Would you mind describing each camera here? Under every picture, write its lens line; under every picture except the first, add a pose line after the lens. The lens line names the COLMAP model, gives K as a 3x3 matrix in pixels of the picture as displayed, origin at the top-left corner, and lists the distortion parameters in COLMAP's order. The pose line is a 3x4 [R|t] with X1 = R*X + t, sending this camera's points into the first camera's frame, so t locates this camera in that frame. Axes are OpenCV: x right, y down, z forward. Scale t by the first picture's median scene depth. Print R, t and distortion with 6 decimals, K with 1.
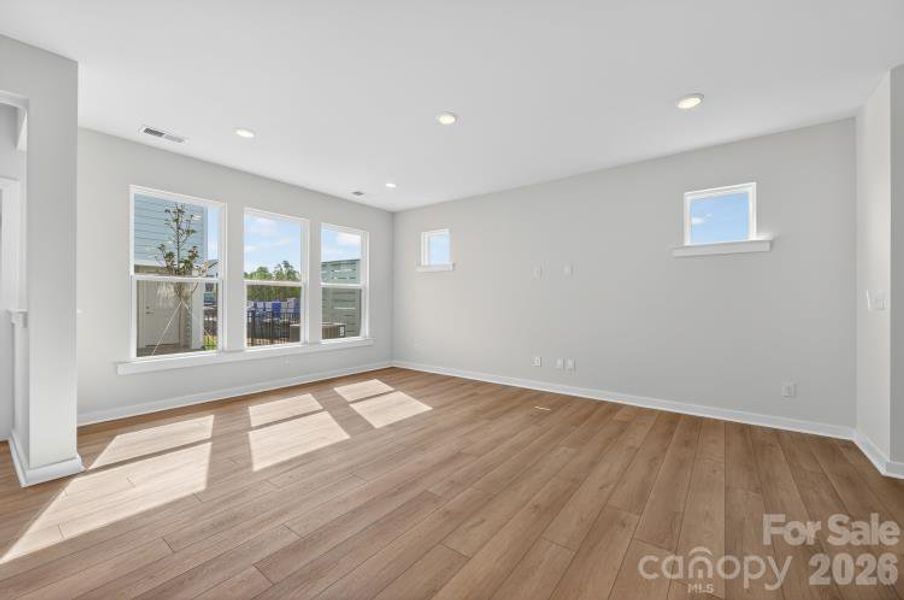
lens RADIAL K [[358.3, 0, 449.4], [0, 358.3, 300.1], [0, 0, 1]] dist [0.000174, 0.000088]
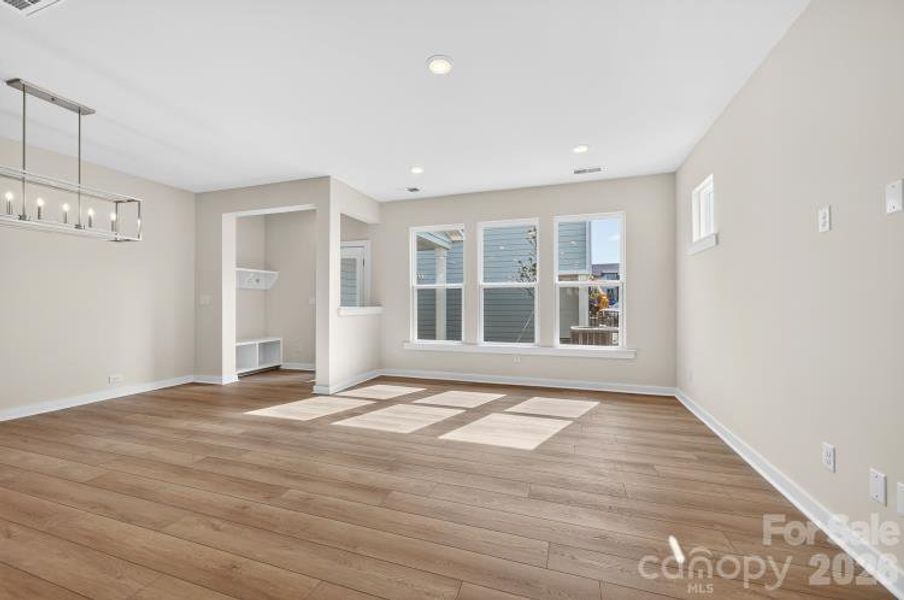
lens RADIAL K [[358.3, 0, 452.1], [0, 358.3, 297.6], [0, 0, 1]] dist [0.000174, 0.000088]
pose [[0.333147, -0.018025, -0.942703, 0.585917], [0.005533, 0.999837, -0.017162, 0.009017], [0.942859, 0.000501, 0.333192, 0.614349]]
